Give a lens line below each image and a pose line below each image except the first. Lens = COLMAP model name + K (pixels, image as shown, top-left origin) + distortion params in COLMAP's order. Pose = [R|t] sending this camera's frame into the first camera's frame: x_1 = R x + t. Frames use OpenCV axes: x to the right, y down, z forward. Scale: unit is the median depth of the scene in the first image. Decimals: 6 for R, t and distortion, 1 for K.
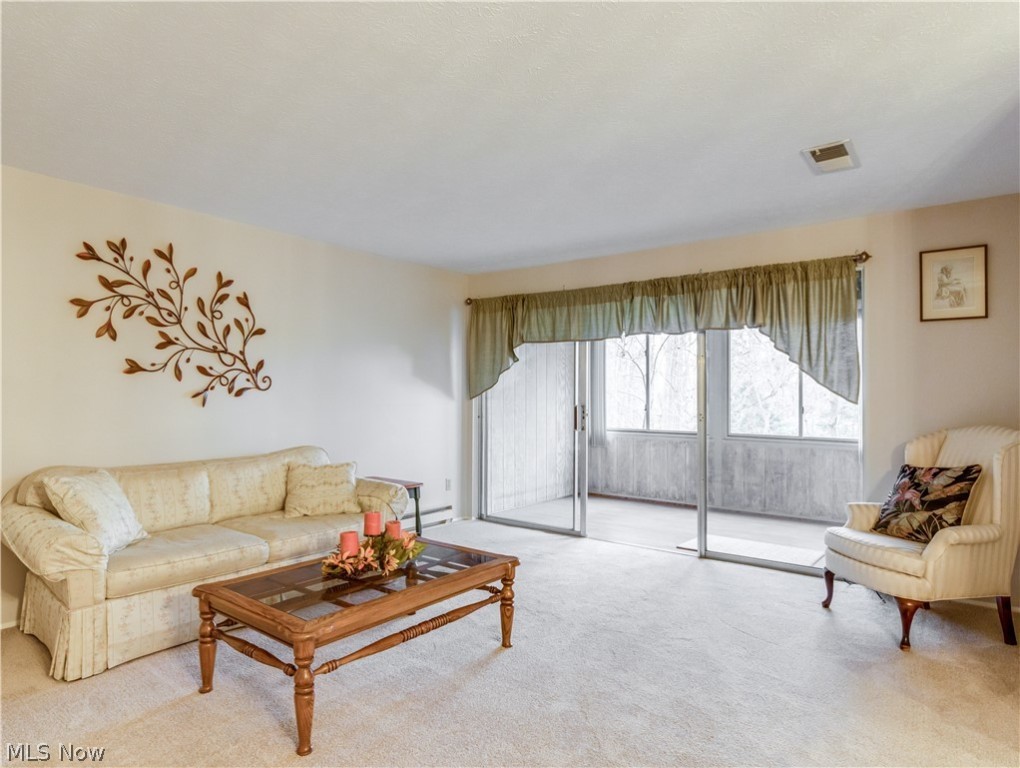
lens RADIAL K [[604.3, 0, 510.0], [0, 604.3, 384.0], [0, 0, 1]] dist [0.002096, -0.000043]
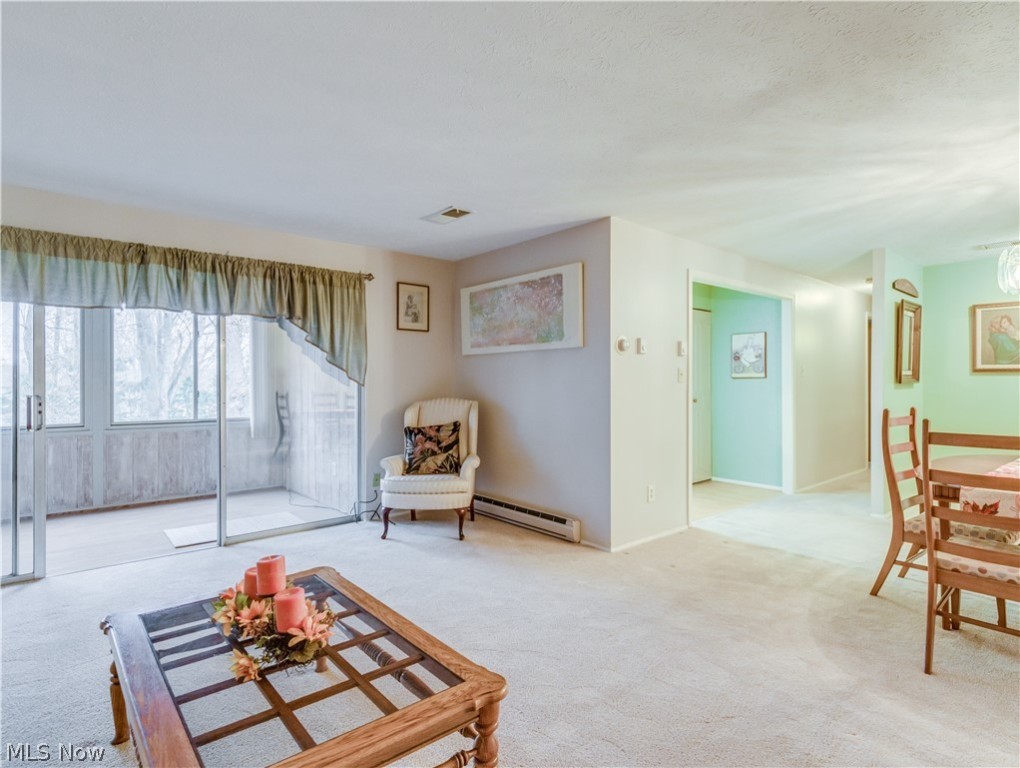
lens RADIAL K [[540.4, 0, 510.0], [0, 540.4, 384.0], [0, 0, 1]] dist [0.001636, 0.000965]
pose [[0.212405, -0.010531, 0.977125, -0.458172], [-0.015736, 0.999775, 0.014196, 0.004978], [-0.977055, -0.018391, 0.212192, 0.378850]]
